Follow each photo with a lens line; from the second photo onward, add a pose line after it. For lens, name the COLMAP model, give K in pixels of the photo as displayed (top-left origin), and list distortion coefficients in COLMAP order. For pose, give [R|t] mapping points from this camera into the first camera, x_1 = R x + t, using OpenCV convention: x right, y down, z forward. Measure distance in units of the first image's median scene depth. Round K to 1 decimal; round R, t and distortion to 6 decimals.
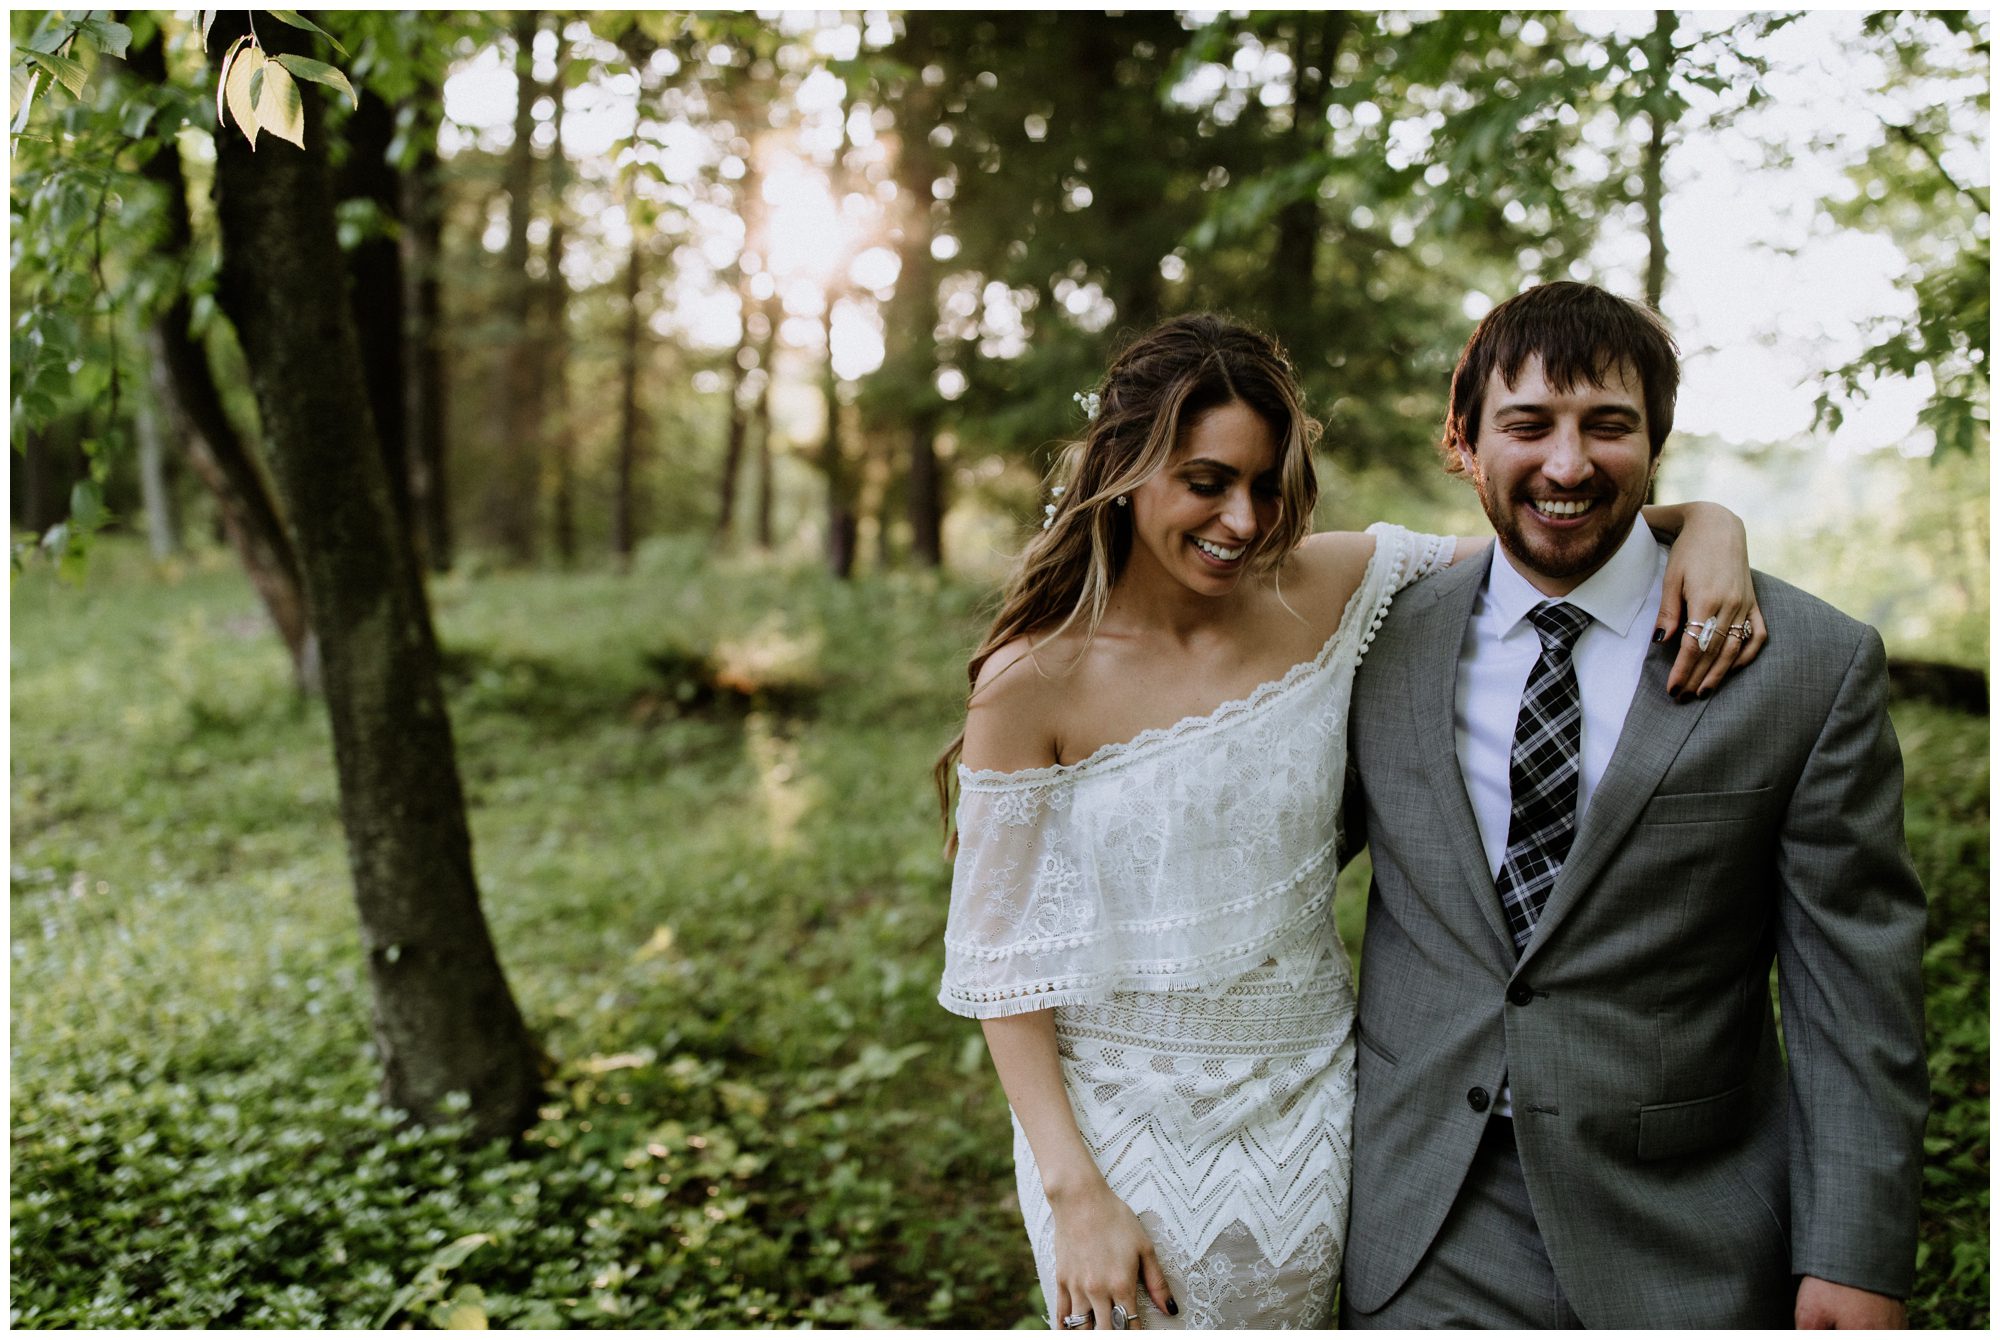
lens RADIAL K [[2006.2, 0, 1007.6], [0, 2006.2, 668.1], [0, 0, 1]] dist [-0.002133, 0.000000]
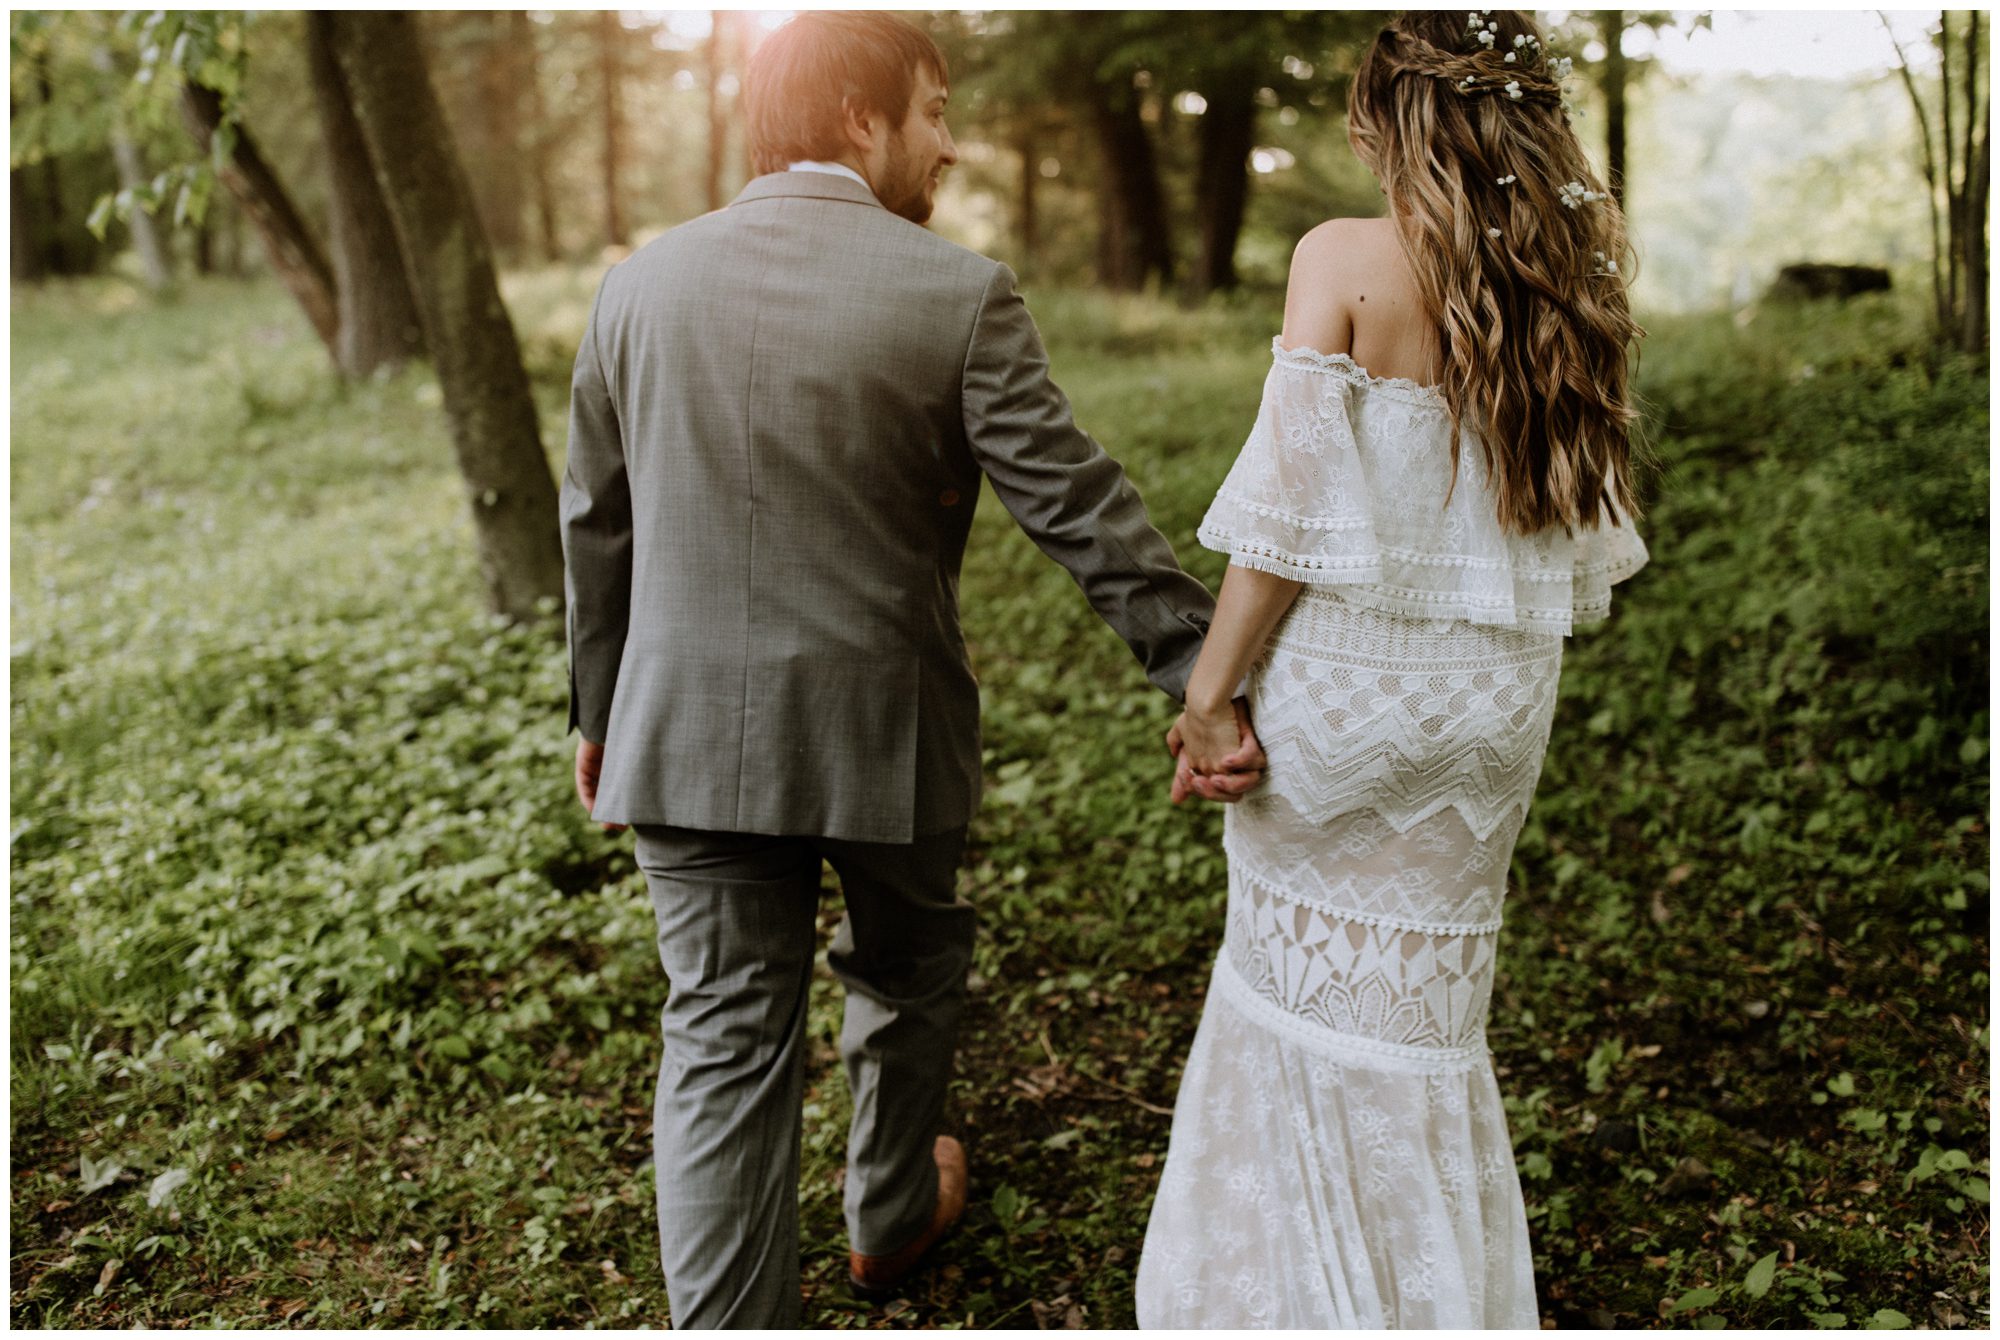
lens RADIAL K [[2006.2, 0, 988.0], [0, 2006.2, 673.5], [0, 0, 1]] dist [-0.002133, 0.000000]
pose [[0.998128, -0.057883, -0.019740, 0.019069], [0.060242, 0.986187, 0.154291, 0.031051], [0.010536, -0.155191, 0.987828, -0.144341]]
